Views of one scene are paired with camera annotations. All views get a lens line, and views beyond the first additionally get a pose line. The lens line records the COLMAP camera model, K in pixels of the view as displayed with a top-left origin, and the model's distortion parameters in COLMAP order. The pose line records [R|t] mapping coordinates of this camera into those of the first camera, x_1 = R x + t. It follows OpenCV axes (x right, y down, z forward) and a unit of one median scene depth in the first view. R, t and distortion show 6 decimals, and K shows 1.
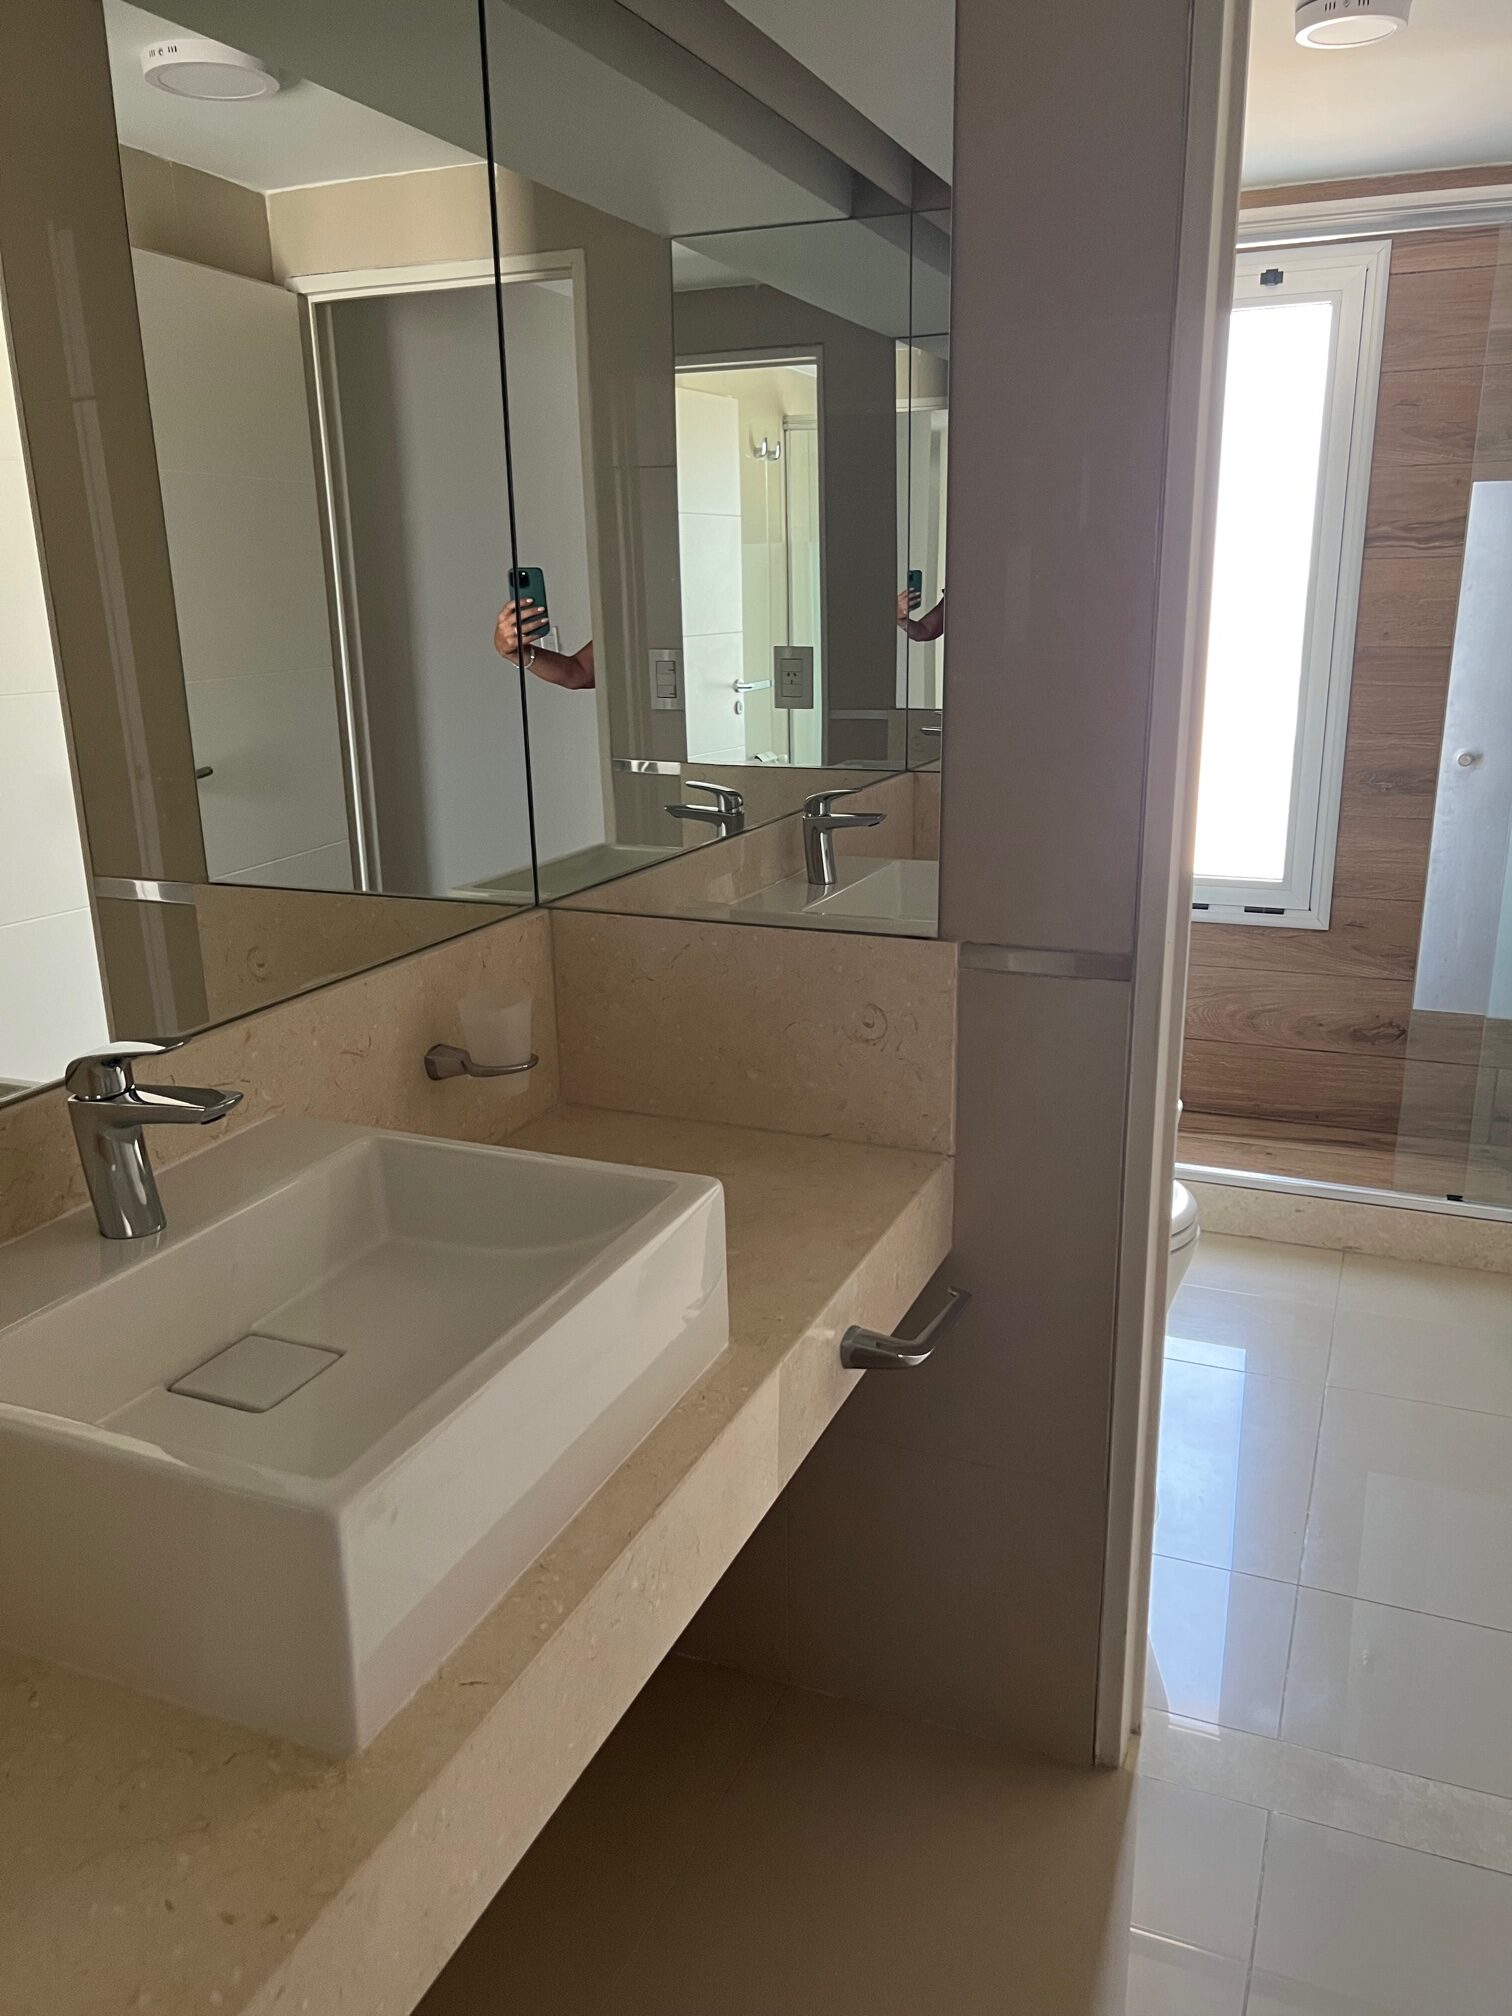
lens RADIAL K [[1492.3, 0, 764.7], [0, 1492.3, 1015.3], [0, 0, 1]] dist [0.042712, -0.051707]
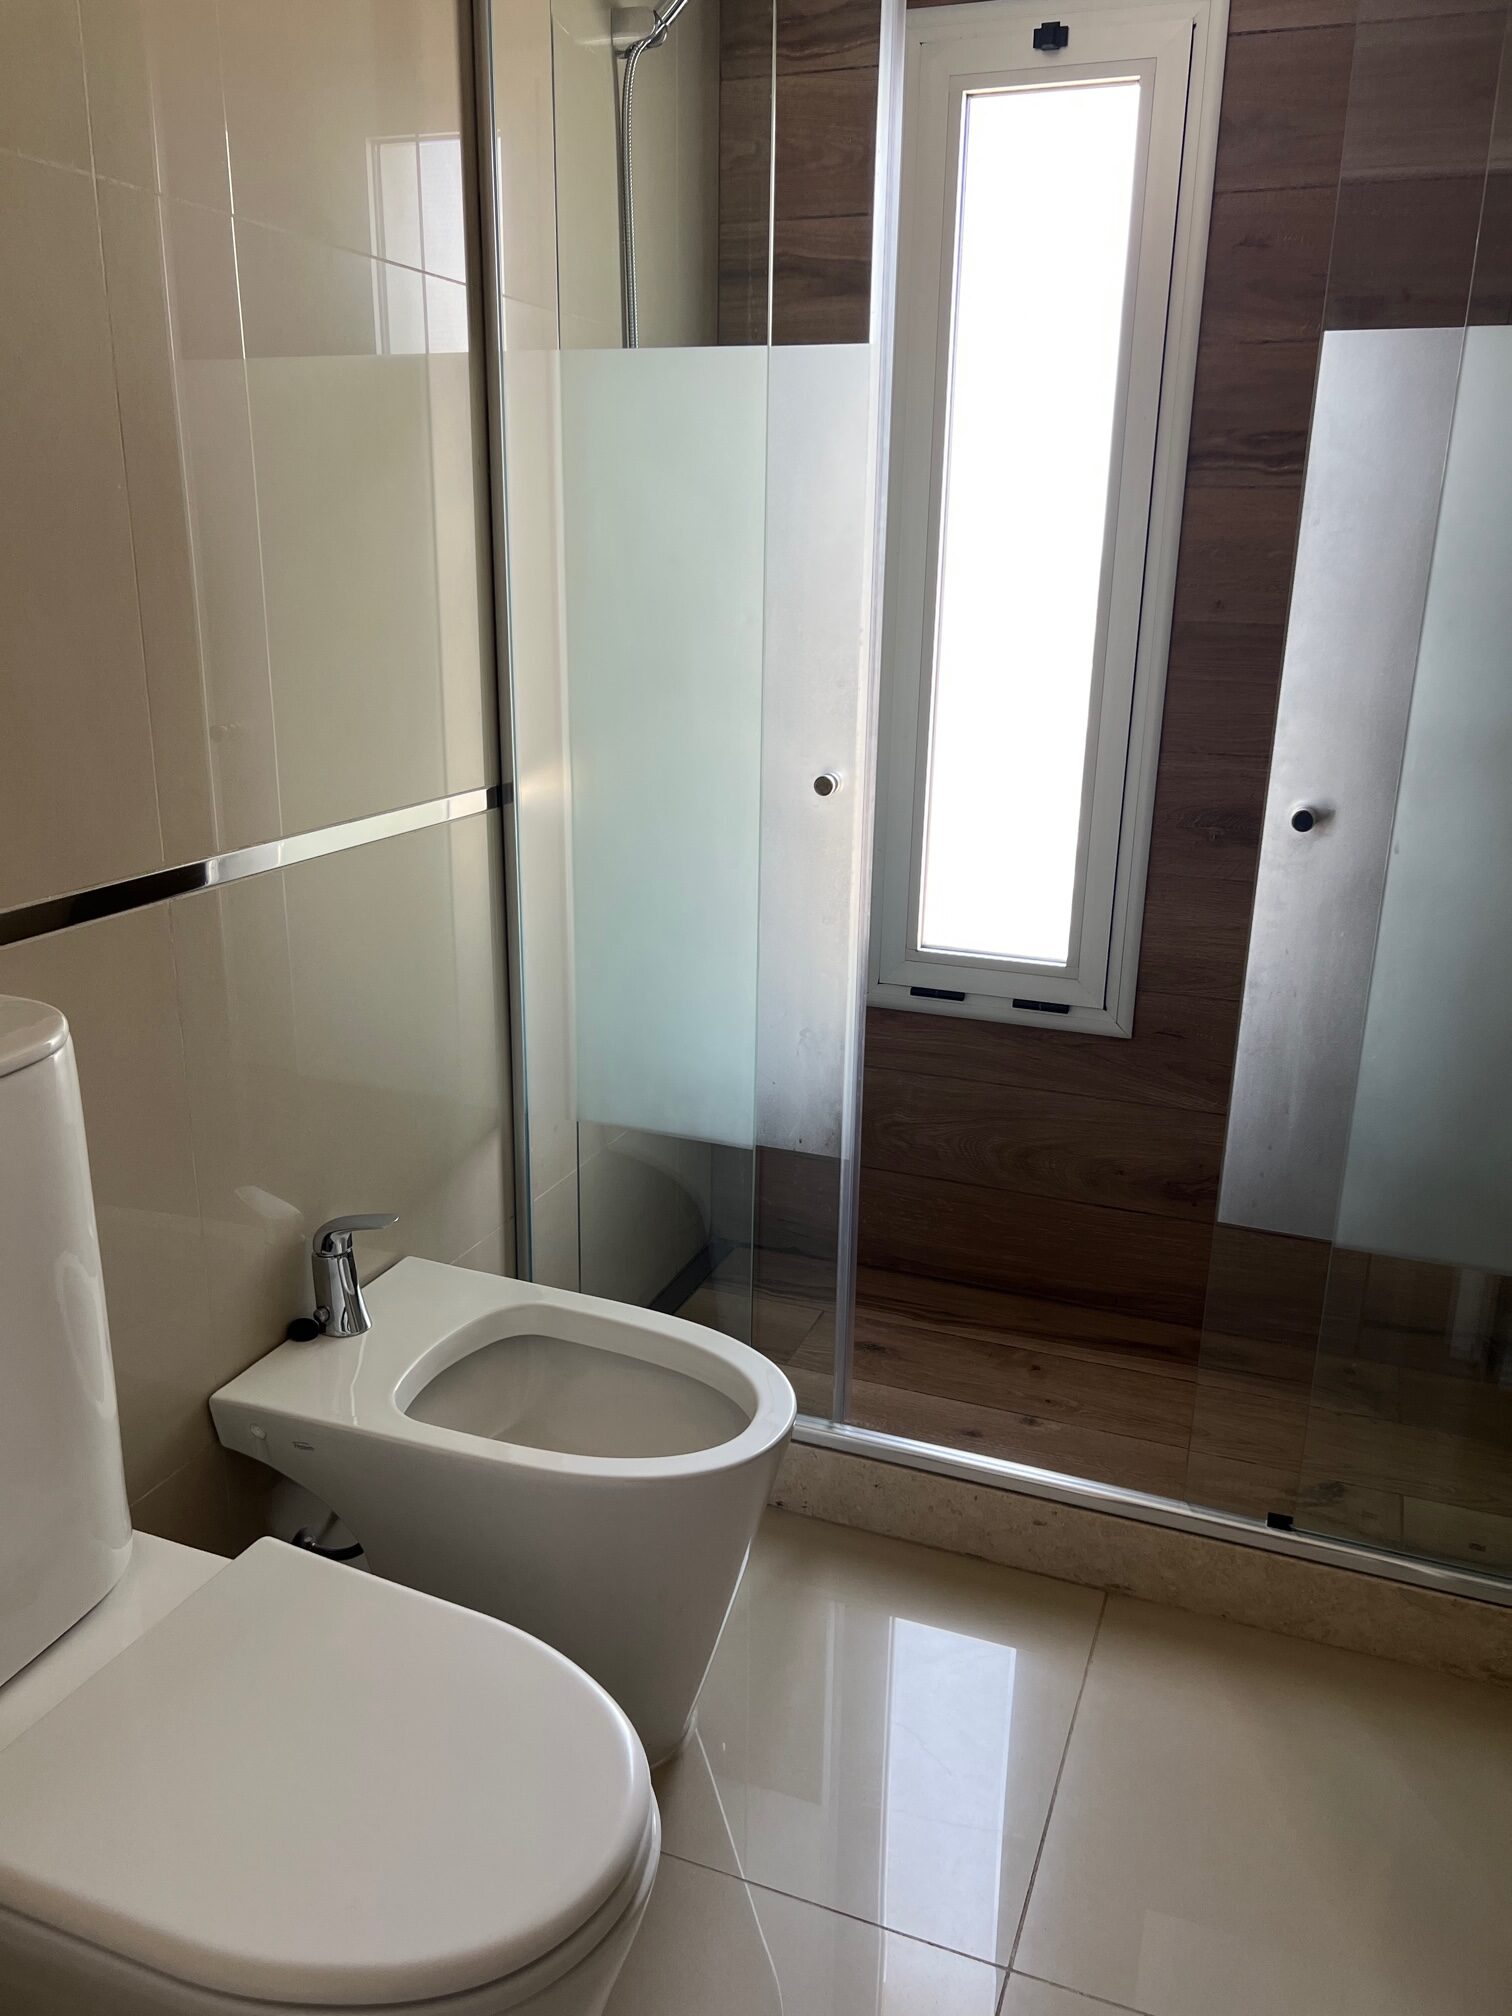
lens RADIAL K [[1492.3, 0, 752.0], [0, 1492.3, 1003.5], [0, 0, 1]] dist [0.042712, -0.051707]
pose [[0.999197, 0.021624, 0.033733, 0.195297], [-0.022147, 0.999639, 0.015196, -0.085808], [-0.033393, -0.015931, 0.999315, 0.354579]]
